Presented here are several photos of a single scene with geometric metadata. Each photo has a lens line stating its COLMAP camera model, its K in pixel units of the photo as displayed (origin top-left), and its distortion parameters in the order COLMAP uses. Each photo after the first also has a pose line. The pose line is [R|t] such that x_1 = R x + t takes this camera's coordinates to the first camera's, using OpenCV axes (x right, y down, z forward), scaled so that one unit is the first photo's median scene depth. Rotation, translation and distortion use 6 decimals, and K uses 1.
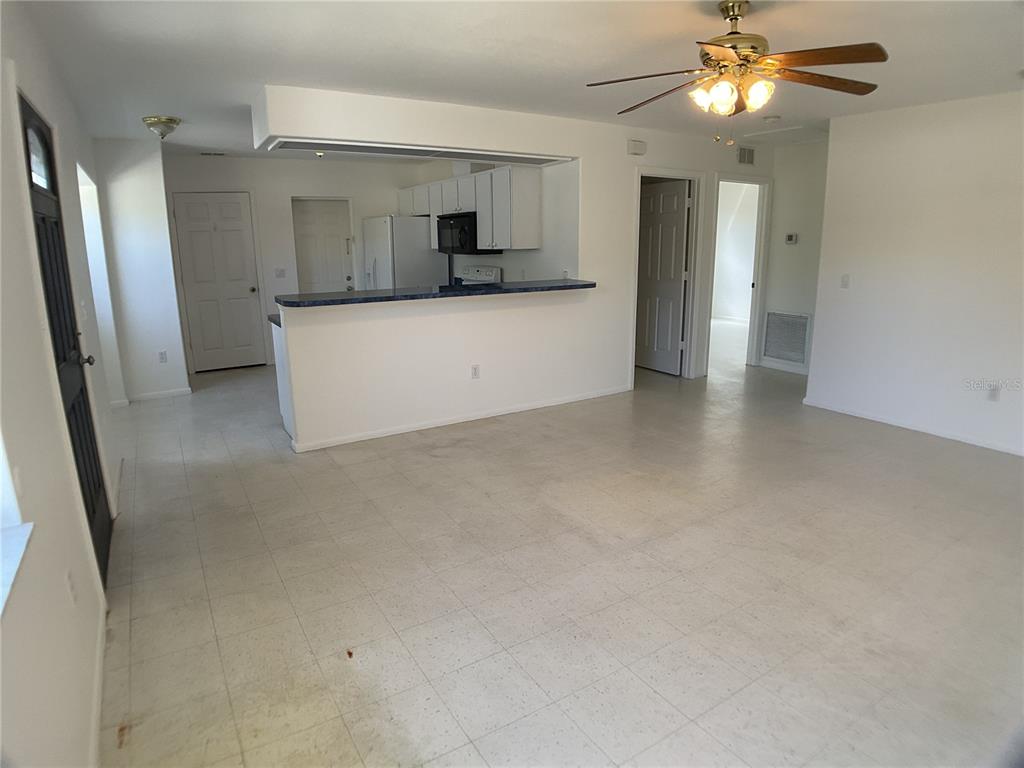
lens RADIAL K [[584.8, 0, 509.7], [0, 584.8, 386.3], [0, 0, 1]] dist [-0.076547, -0.007392]
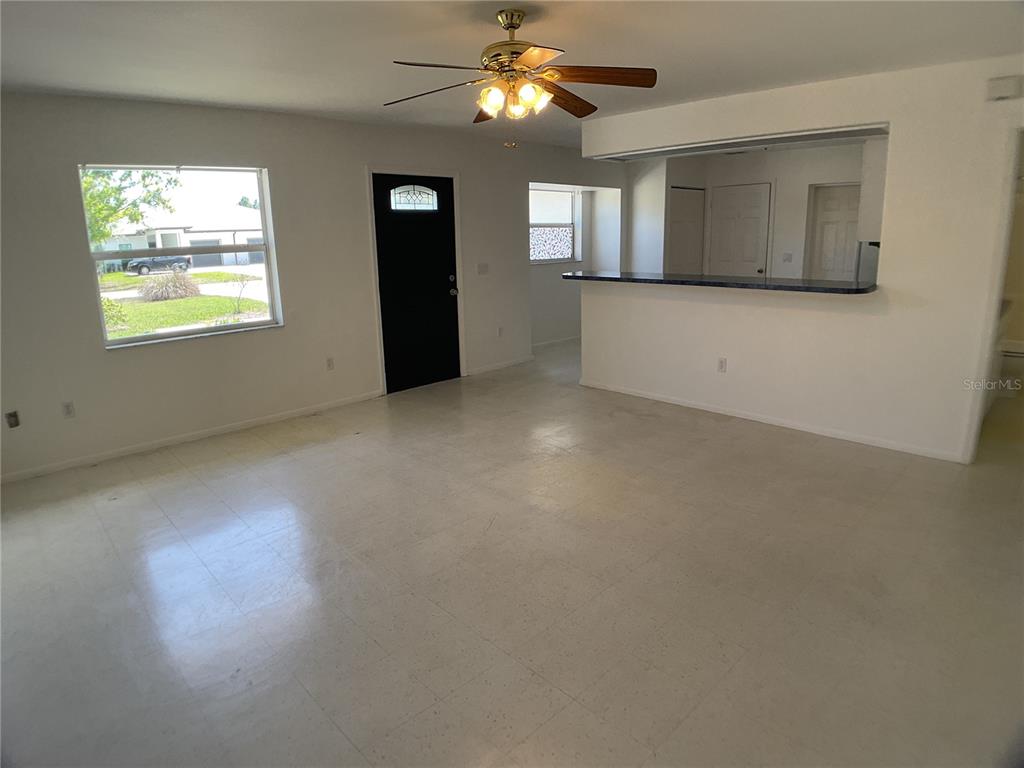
lens RADIAL K [[584.8, 0, 509.7], [0, 584.8, 386.3], [0, 0, 1]] dist [-0.076547, -0.007392]
pose [[0.208122, 0.248620, -0.945978, 0.681934], [-0.209934, 0.955970, 0.205059, -0.098418], [0.955308, 0.155916, 0.251152, 0.356938]]
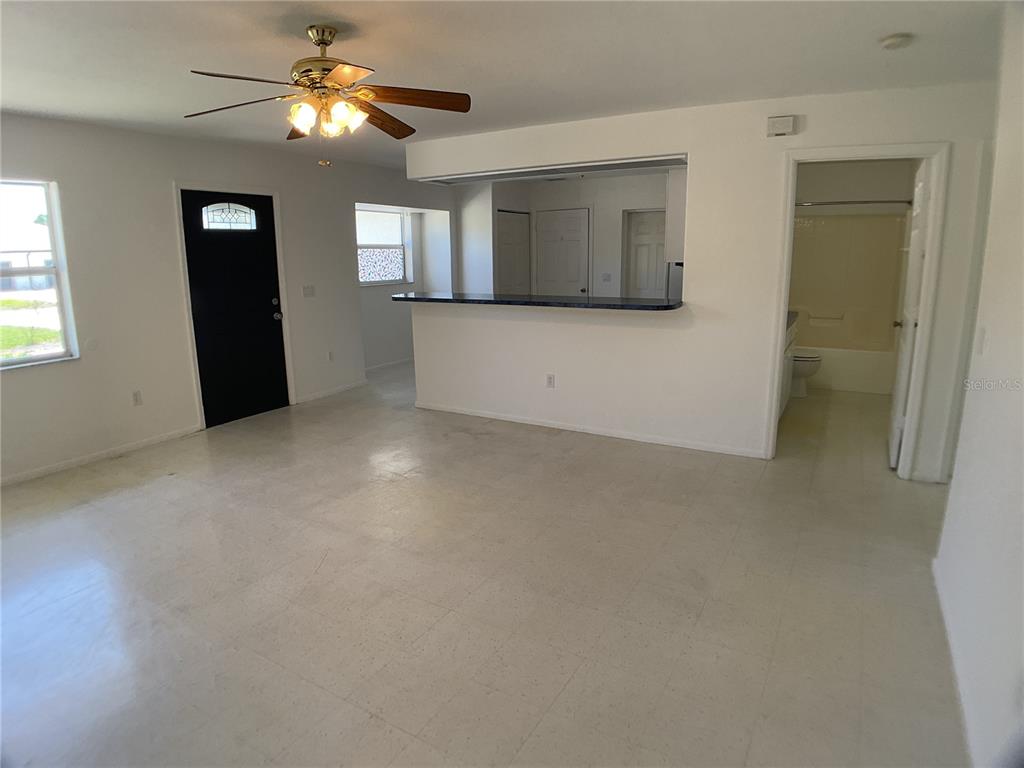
lens RADIAL K [[584.8, 0, 509.7], [0, 584.8, 386.3], [0, 0, 1]] dist [-0.076547, -0.007392]
pose [[0.464375, 0.199587, -0.862856, 0.679290], [-0.203852, 0.972204, 0.115171, -0.101598], [0.861858, 0.122412, 0.492154, 0.370154]]
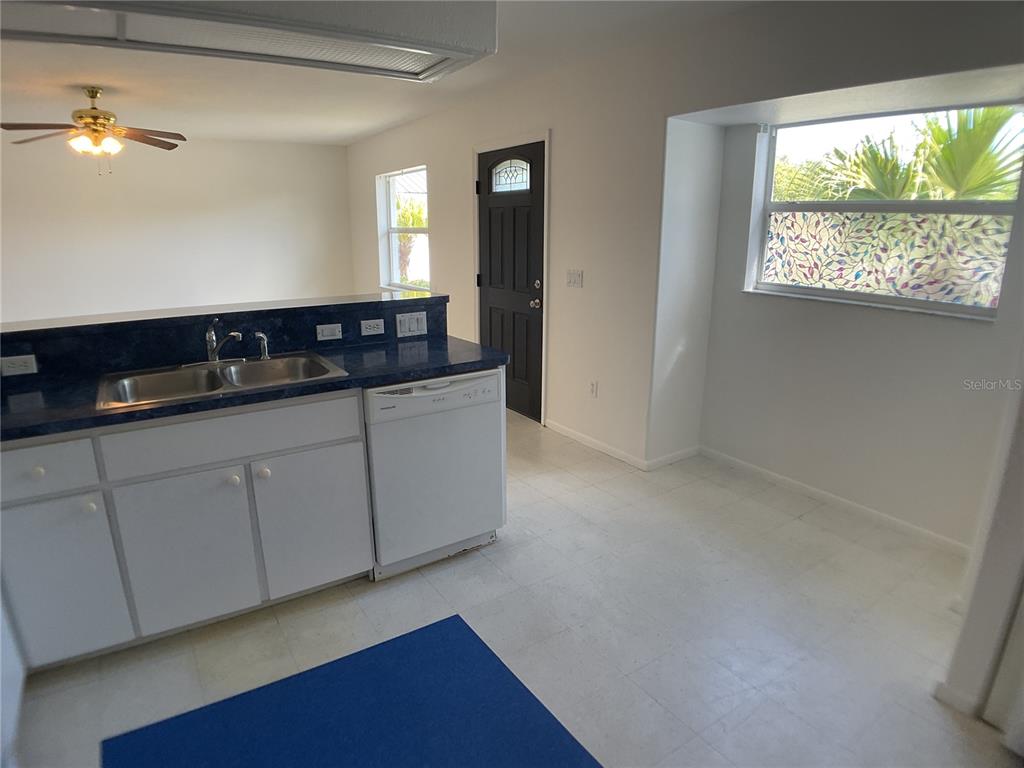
lens RADIAL K [[584.8, 0, 509.7], [0, 584.8, 386.3], [0, 0, 1]] dist [-0.076547, -0.007392]
pose [[-0.999516, 0.017061, -0.025996, -0.328657], [0.002409, 0.876006, 0.482294, -0.295730], [0.031001, 0.481998, -0.875624, 1.215108]]
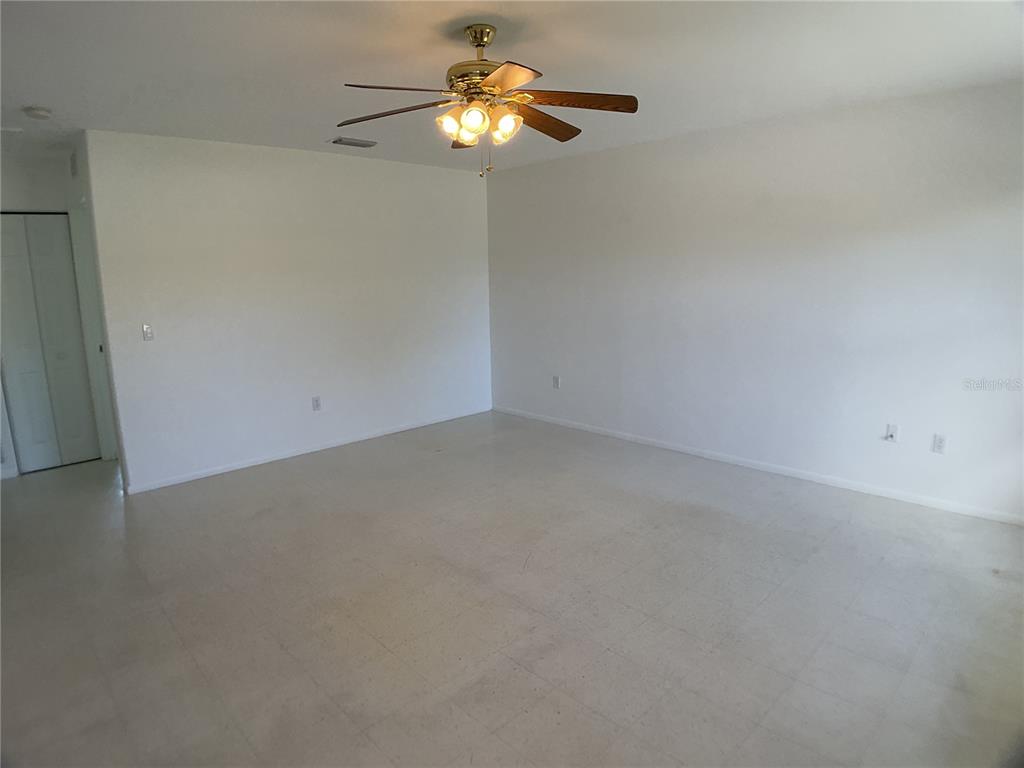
lens RADIAL K [[584.8, 0, 509.7], [0, 584.8, 386.3], [0, 0, 1]] dist [-0.076547, -0.007392]
pose [[-0.212963, -0.167698, 0.962561, -0.274453], [0.254204, 0.941724, 0.220310, -0.130278], [-0.943413, 0.291604, -0.157923, 0.536890]]
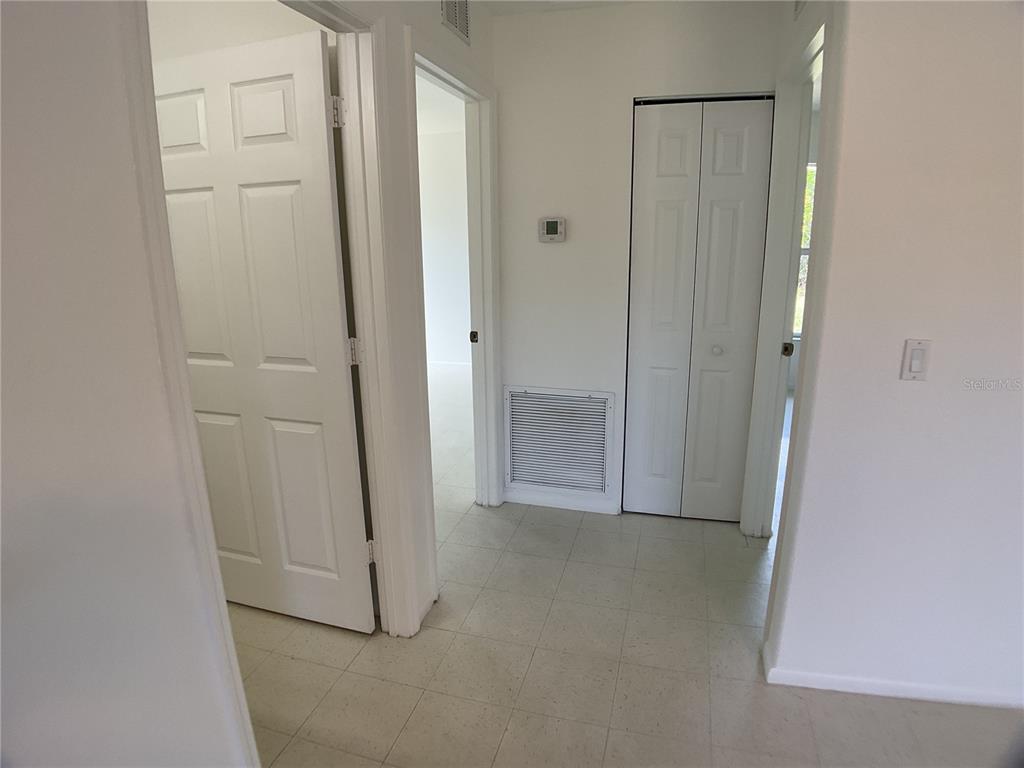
lens RADIAL K [[584.8, 0, 509.7], [0, 584.8, 386.3], [0, 0, 1]] dist [-0.076547, -0.007392]
pose [[0.737790, -0.169088, 0.653510, 0.167161], [0.165378, 0.983893, 0.067865, -0.190013], [-0.654459, 0.058006, 0.753869, 0.748050]]
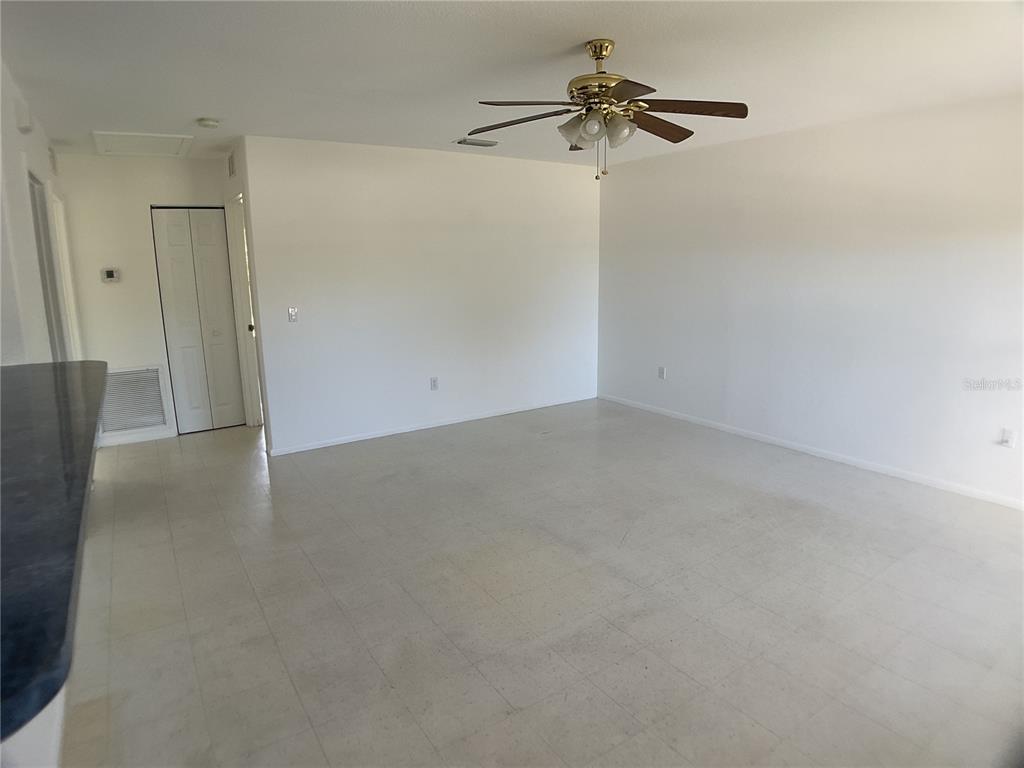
lens RADIAL K [[584.8, 0, 509.7], [0, 584.8, 386.3], [0, 0, 1]] dist [-0.076547, -0.007392]
pose [[-0.032327, -0.191740, 0.980913, -0.317565], [0.252636, 0.947989, 0.193630, -0.137129], [-0.967021, 0.254074, 0.017795, 0.545650]]
